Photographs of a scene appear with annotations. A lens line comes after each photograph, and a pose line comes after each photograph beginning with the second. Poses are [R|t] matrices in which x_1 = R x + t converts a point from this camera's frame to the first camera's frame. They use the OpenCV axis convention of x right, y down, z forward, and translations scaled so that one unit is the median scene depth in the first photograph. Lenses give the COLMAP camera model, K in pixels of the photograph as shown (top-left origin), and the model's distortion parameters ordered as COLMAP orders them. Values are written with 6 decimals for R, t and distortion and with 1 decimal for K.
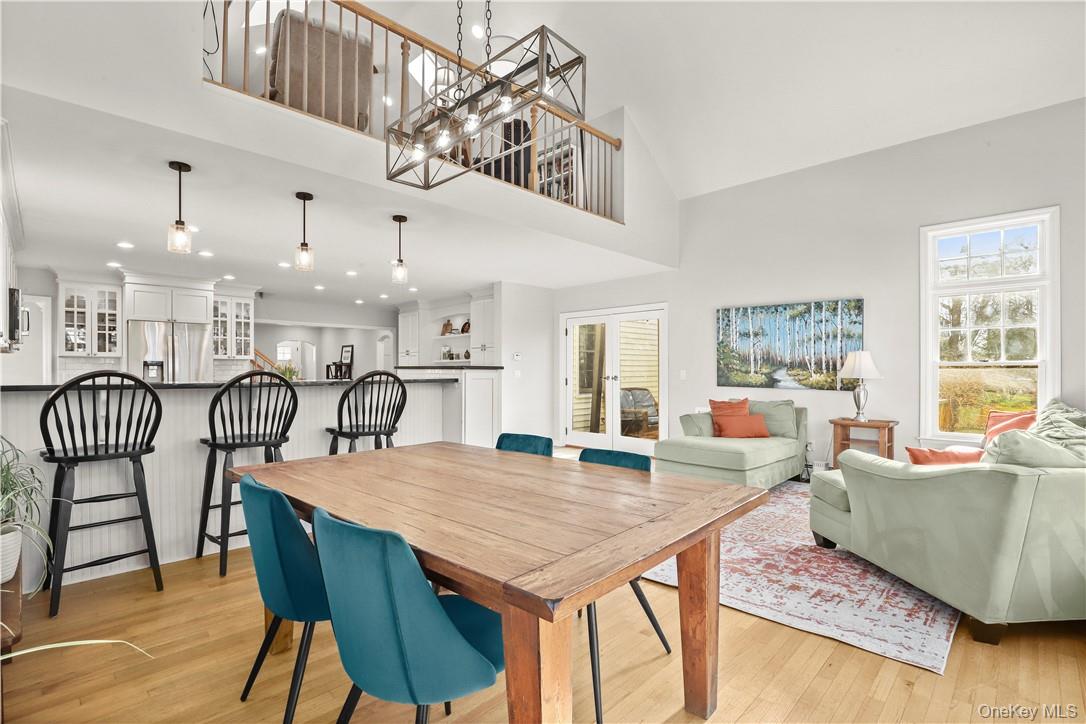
lens RADIAL K [[509.5, 0, 546.5], [0, 509.5, 375.6], [0, 0, 1]] dist [-0.036607, 0.006453]
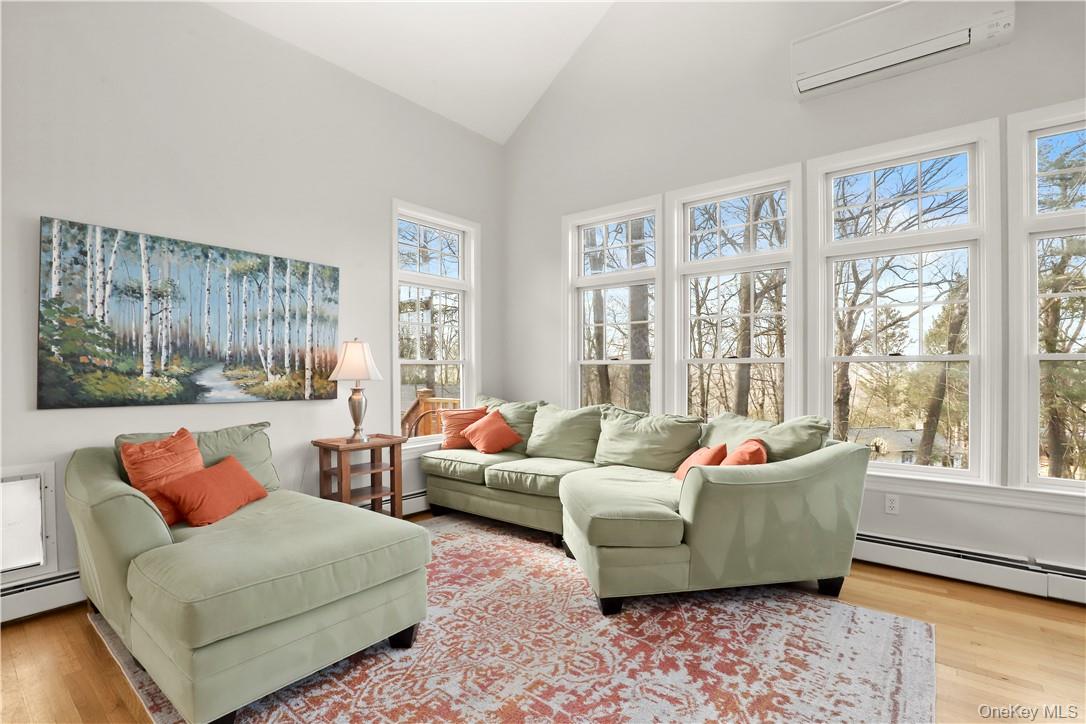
lens RADIAL K [[509.5, 0, 545.3], [0, 509.5, 366.4], [0, 0, 1]] dist [-0.036607, 0.006453]
pose [[-0.101284, 0.004386, 0.994848, -0.100678], [0.012609, 0.999916, -0.003124, -0.007480], [-0.994778, 0.012228, -0.101330, 0.718664]]
